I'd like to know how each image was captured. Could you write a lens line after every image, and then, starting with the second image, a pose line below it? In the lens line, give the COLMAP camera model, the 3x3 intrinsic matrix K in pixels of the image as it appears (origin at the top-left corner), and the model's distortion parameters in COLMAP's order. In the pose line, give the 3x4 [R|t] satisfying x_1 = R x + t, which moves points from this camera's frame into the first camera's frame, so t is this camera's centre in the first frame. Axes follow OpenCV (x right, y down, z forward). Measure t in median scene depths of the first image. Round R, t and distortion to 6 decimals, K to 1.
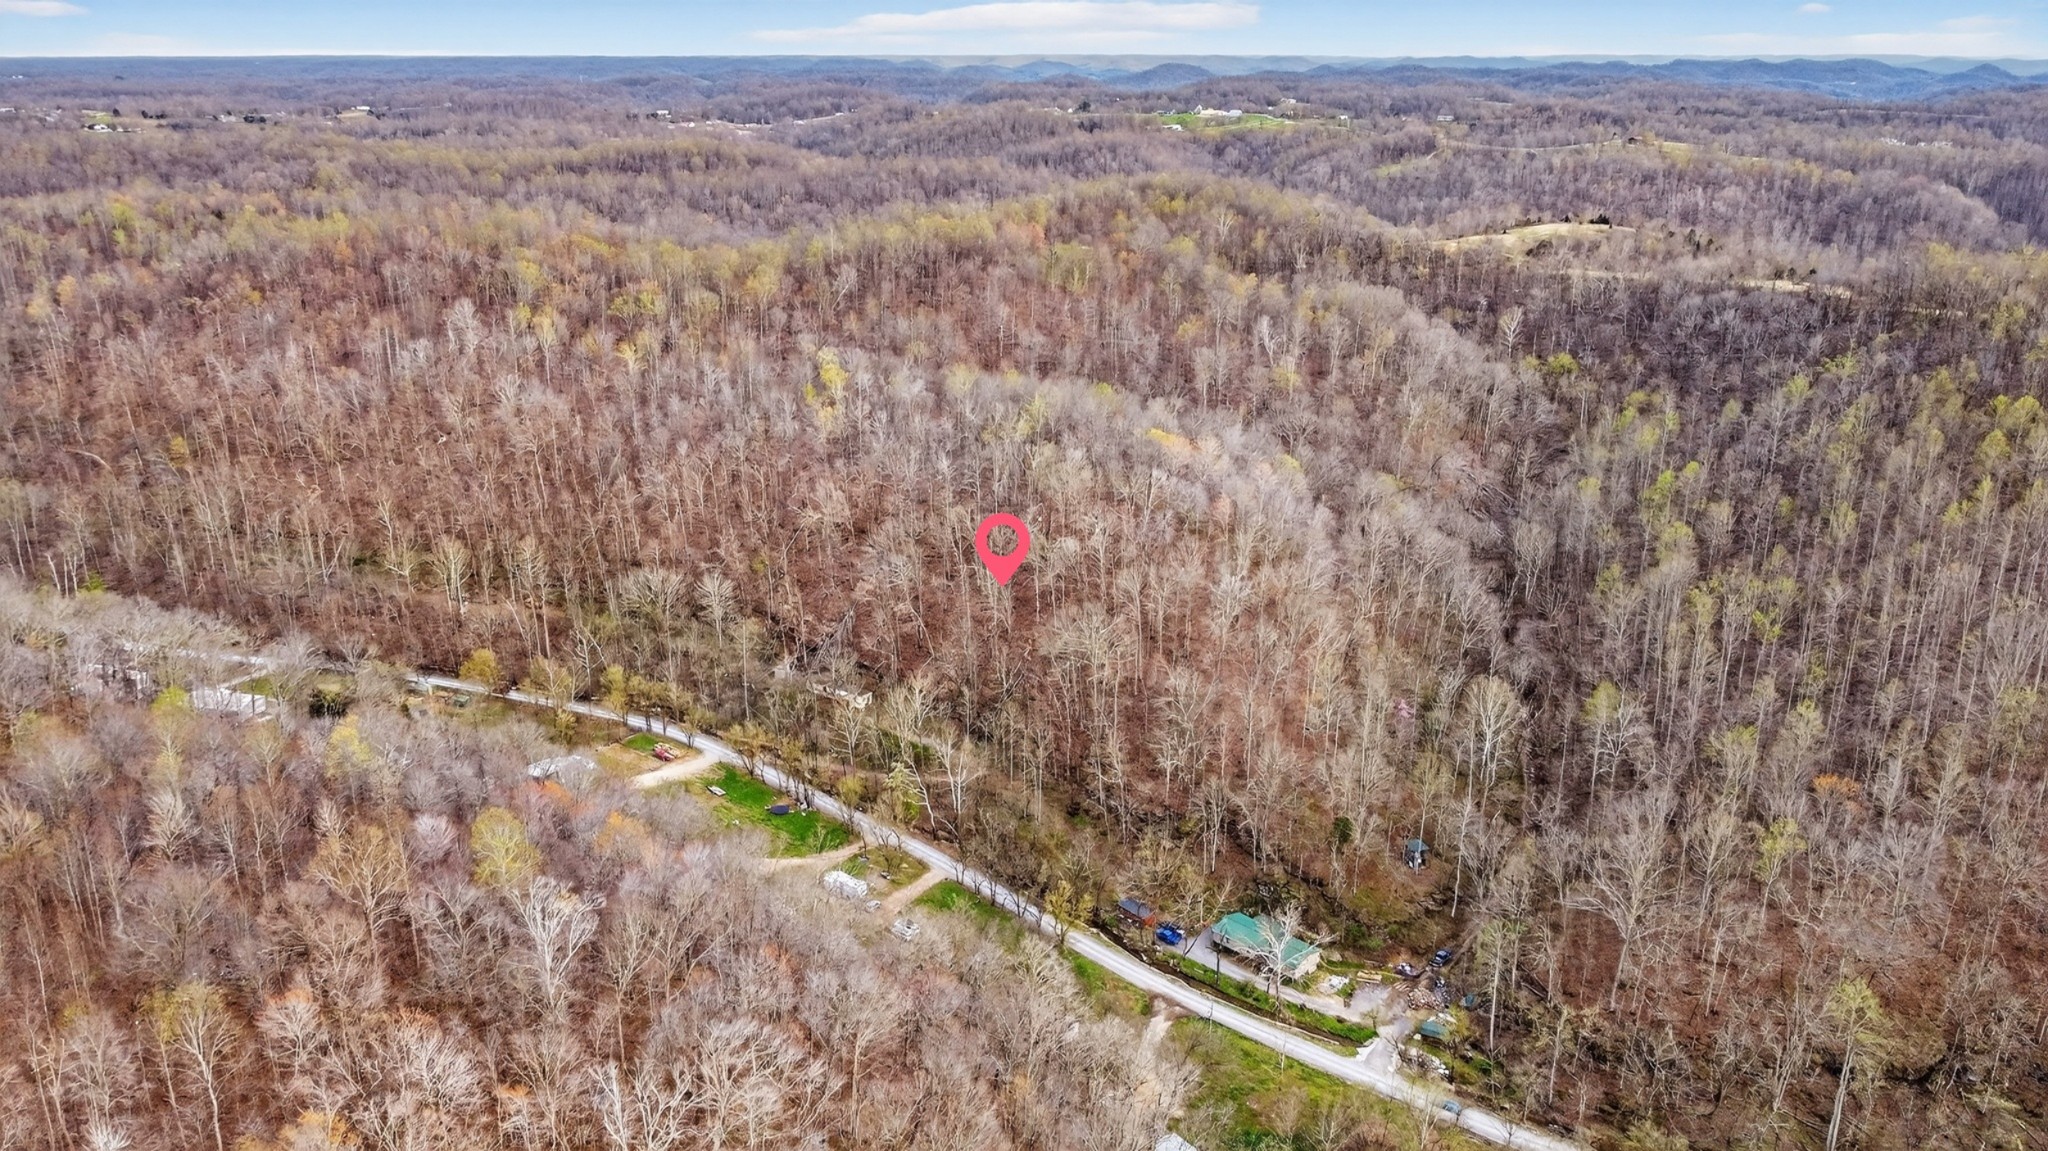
lens RADIAL K [[1577.3, 0, 1023.0], [0, 1577.3, 561.6], [0, 0, 1]] dist [0.005215, -0.012077]
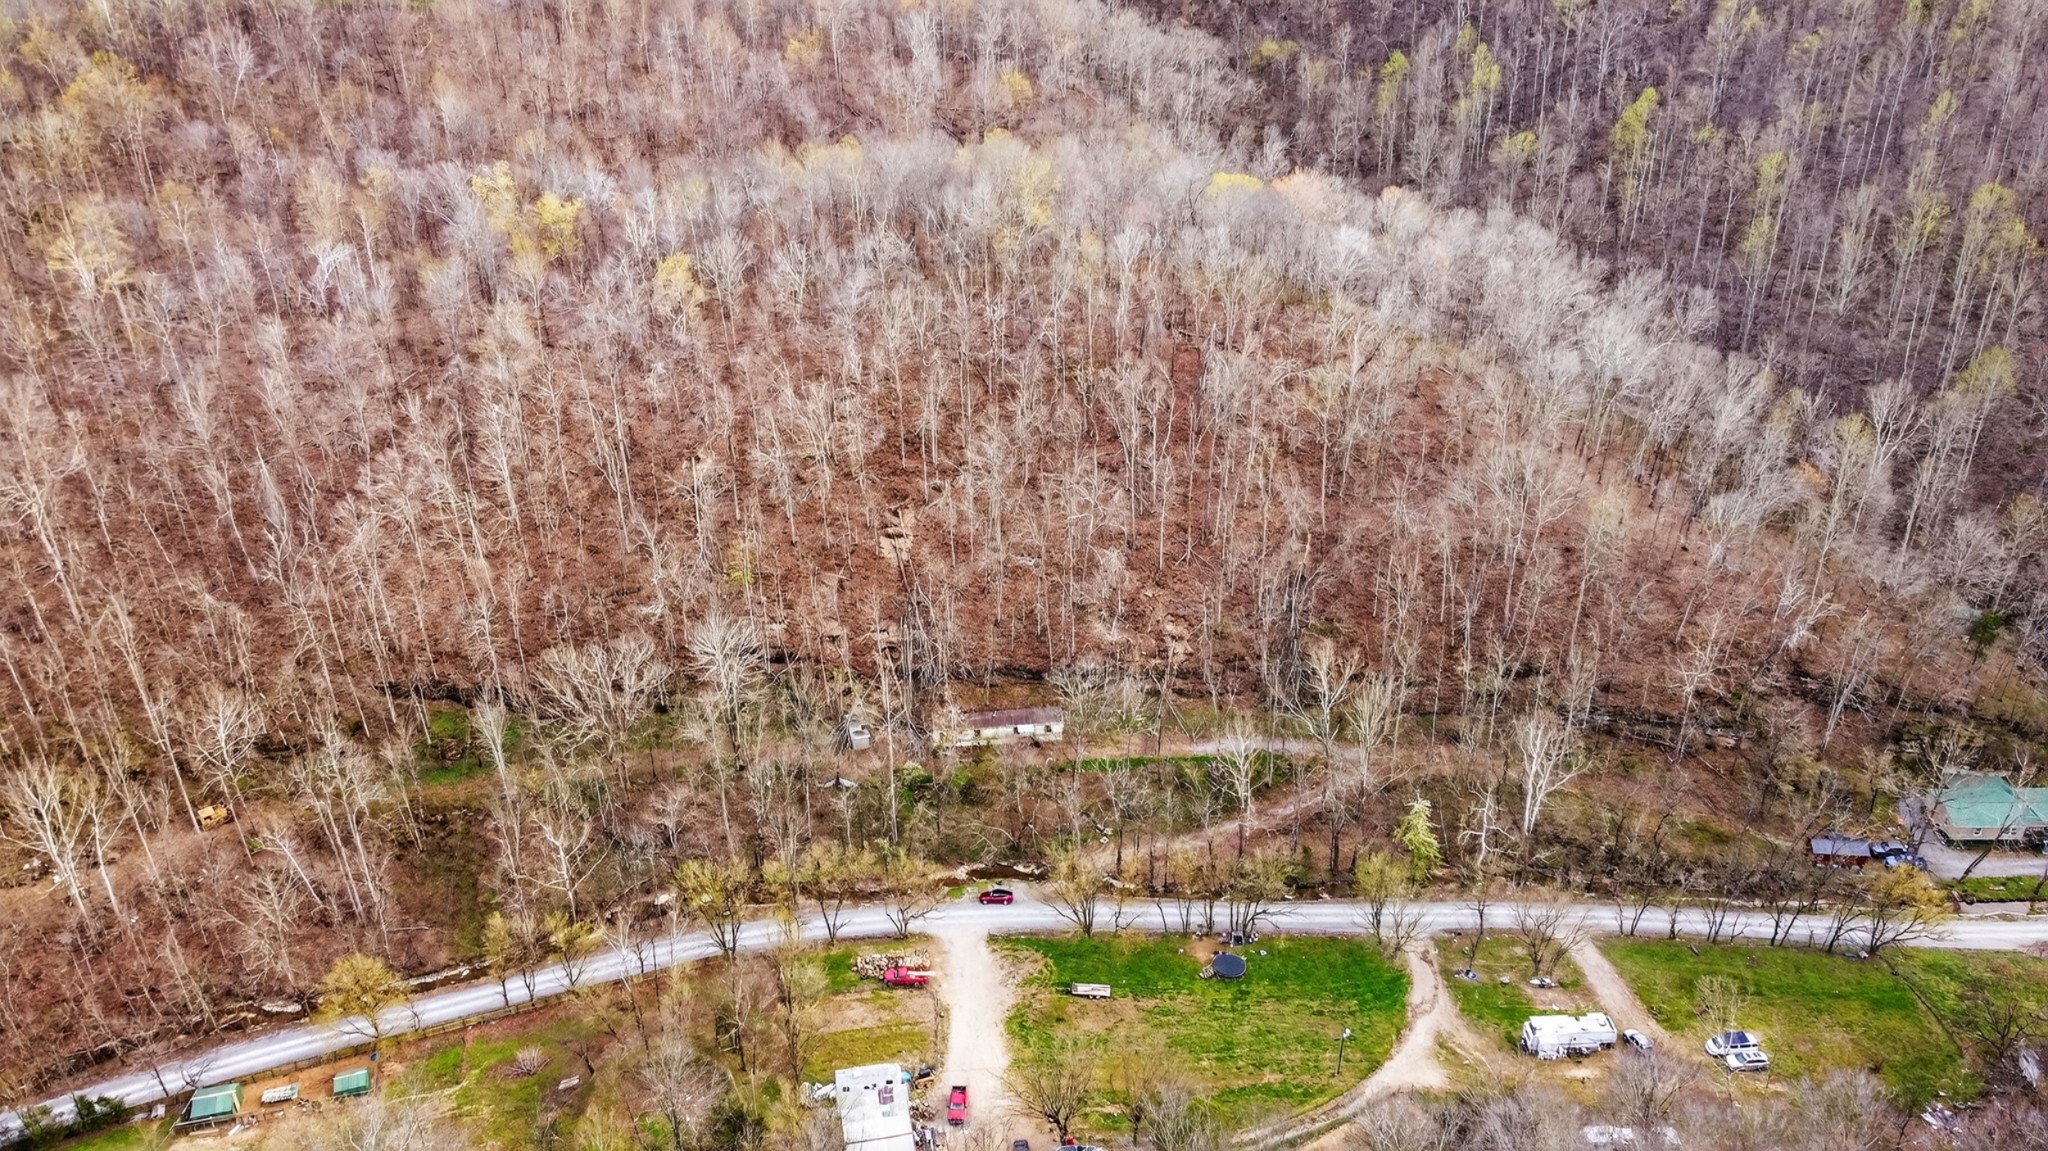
lens RADIAL K [[1577.3, 0, 1023.0], [0, 1577.3, 561.6], [0, 0, 1]] dist [0.005215, -0.012077]
pose [[0.739715, -0.342849, 0.579031, -0.318968], [0.240070, 0.938307, 0.248889, -0.088611], [-0.628640, -0.045099, 0.776388, 0.407742]]
